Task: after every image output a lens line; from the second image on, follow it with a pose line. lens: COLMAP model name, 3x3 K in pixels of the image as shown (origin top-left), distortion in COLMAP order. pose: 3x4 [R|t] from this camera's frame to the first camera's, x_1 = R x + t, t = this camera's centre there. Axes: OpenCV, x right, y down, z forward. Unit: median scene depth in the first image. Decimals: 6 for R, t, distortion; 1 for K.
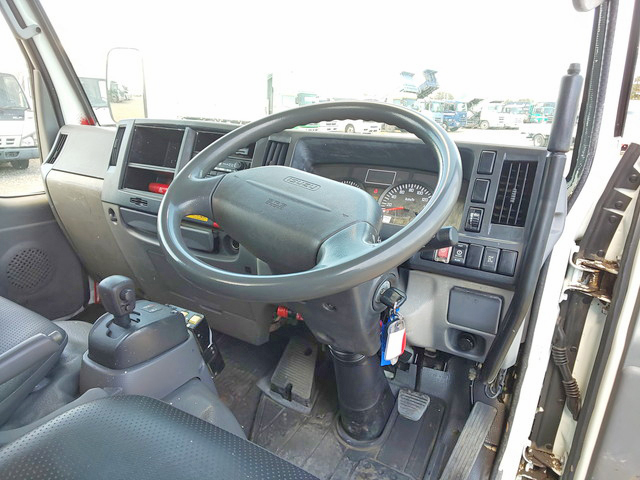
lens RADIAL K [[400.7, 0, 319.1], [0, 400.7, 236.8], [0, 0, 1]] dist [0.004539, -0.005297]
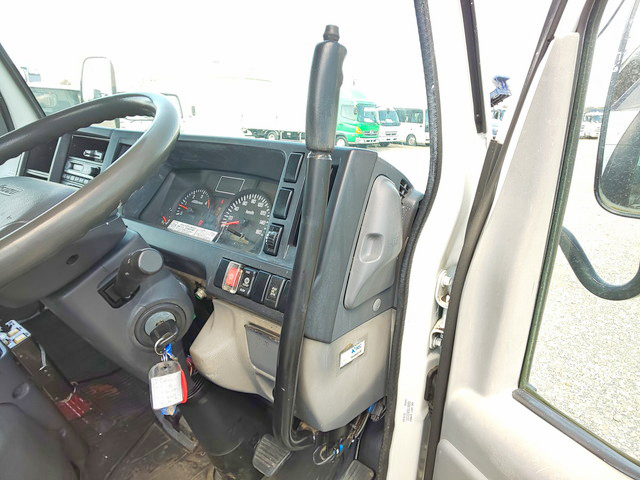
lens RADIAL K [[400.7, 0, 319.5], [0, 400.7, 243.6], [0, 0, 1]] dist [0.004539, -0.005297]
pose [[0.987827, 0.033258, -0.151962, 0.491800], [-0.034796, 0.999366, -0.007476, -0.026412], [0.151617, 0.012673, 0.988358, 0.196365]]
